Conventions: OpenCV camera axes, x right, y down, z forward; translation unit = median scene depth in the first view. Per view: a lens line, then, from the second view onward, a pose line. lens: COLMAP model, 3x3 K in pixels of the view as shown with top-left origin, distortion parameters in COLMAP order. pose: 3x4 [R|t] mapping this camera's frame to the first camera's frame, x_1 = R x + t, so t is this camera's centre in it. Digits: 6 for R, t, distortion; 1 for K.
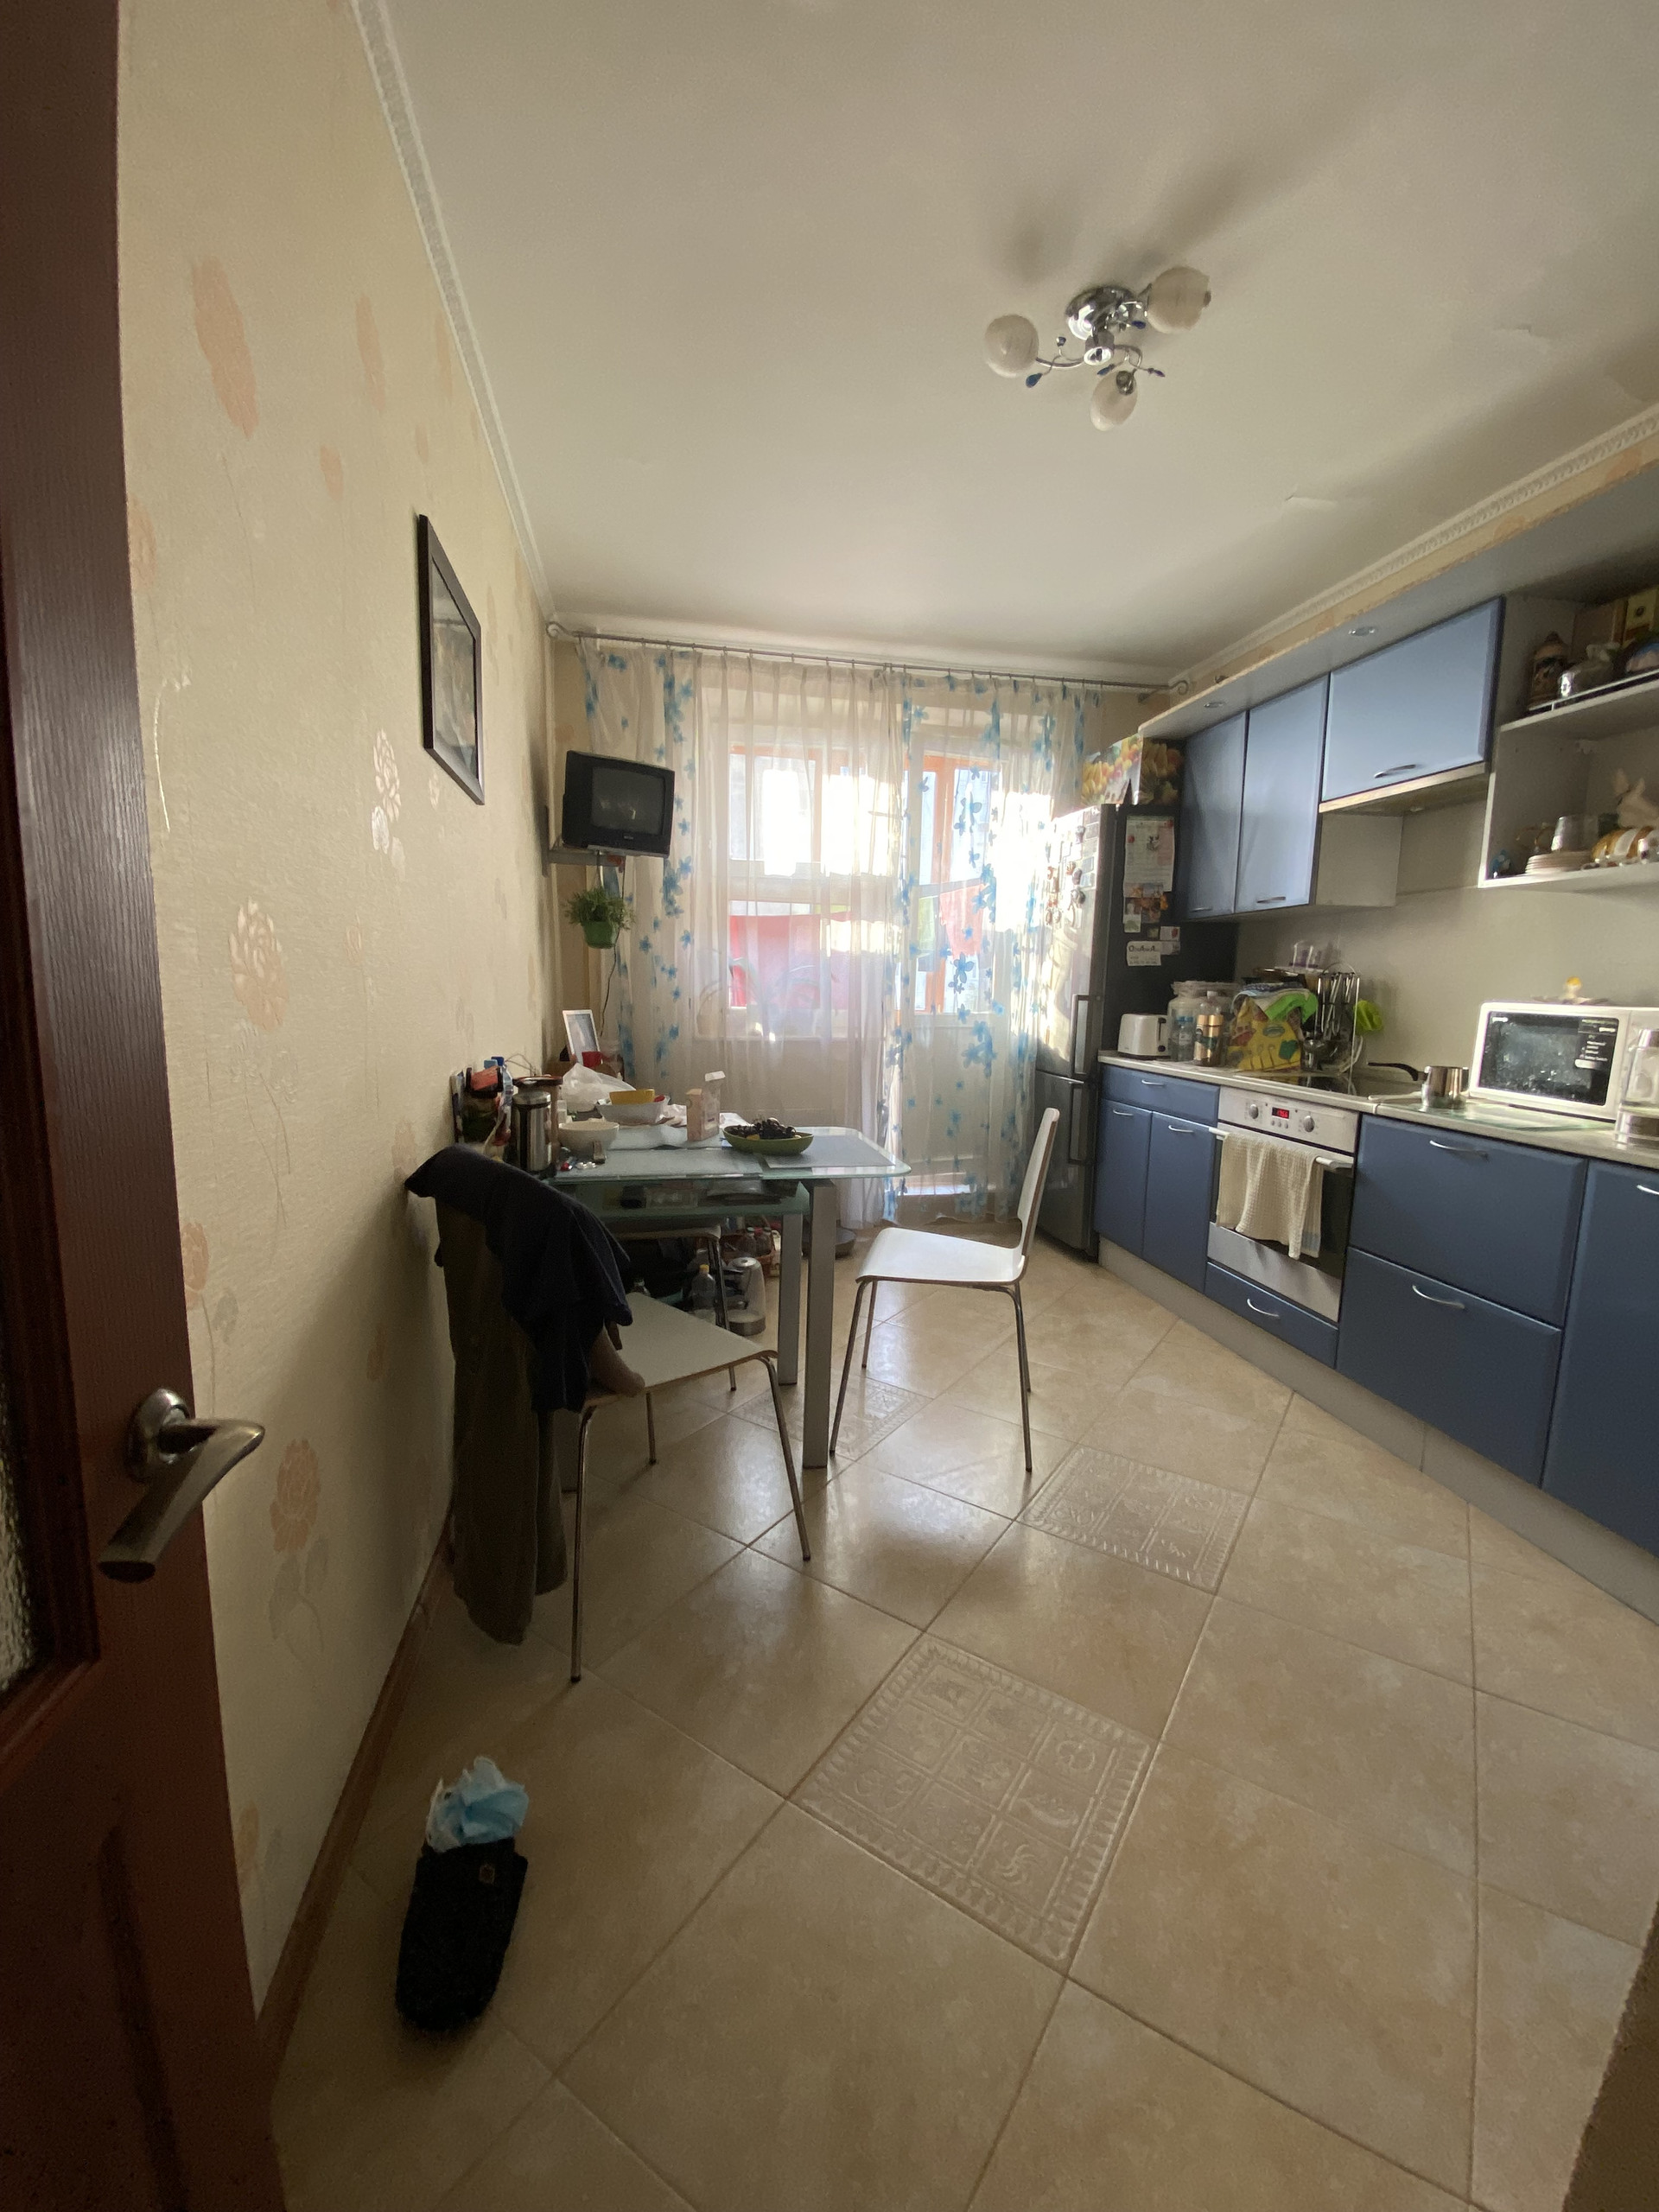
lens RADIAL K [[902.1, 0, 833.9], [0, 902.1, 1105.5], [0, 0, 1]] dist [0.045210, -0.033574]
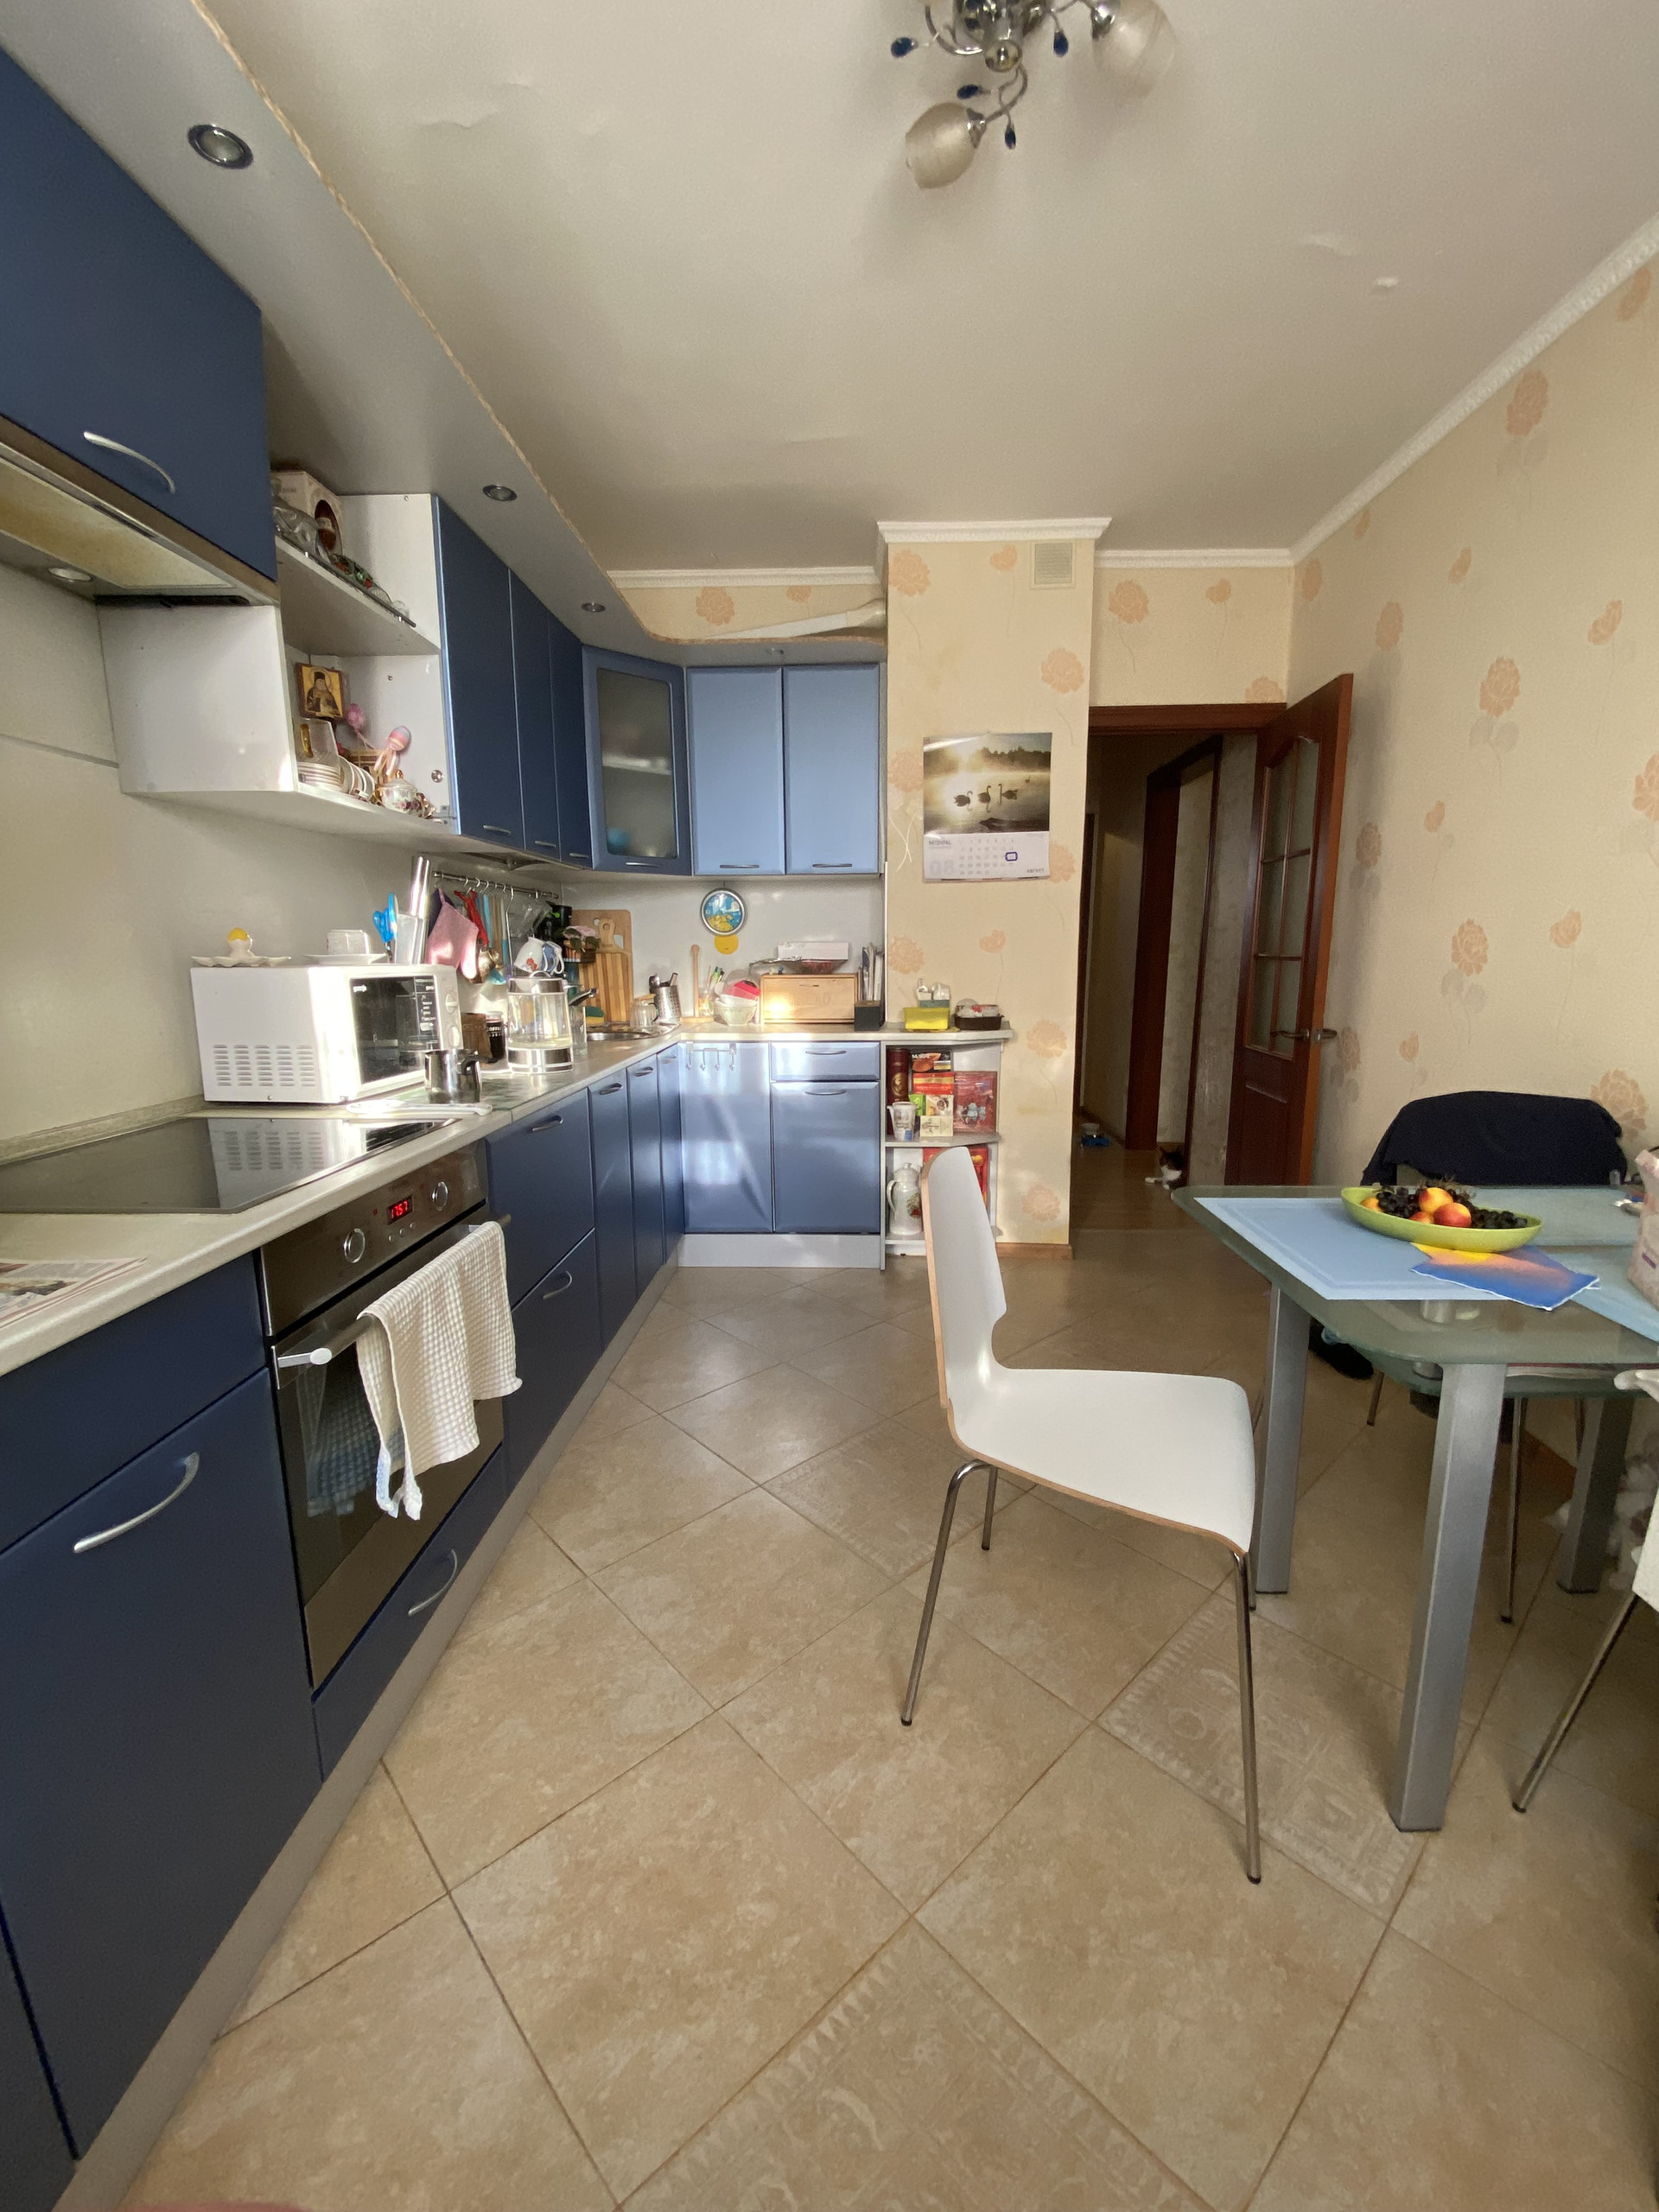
lens RADIAL K [[902.1, 0, 833.9], [0, 902.1, 1105.5], [0, 0, 1]] dist [0.045210, -0.033574]
pose [[-0.976100, -0.052733, 0.210825, 0.172612], [0.015343, 0.950971, 0.308899, -0.208649], [-0.216778, 0.304751, -0.927434, 1.504075]]
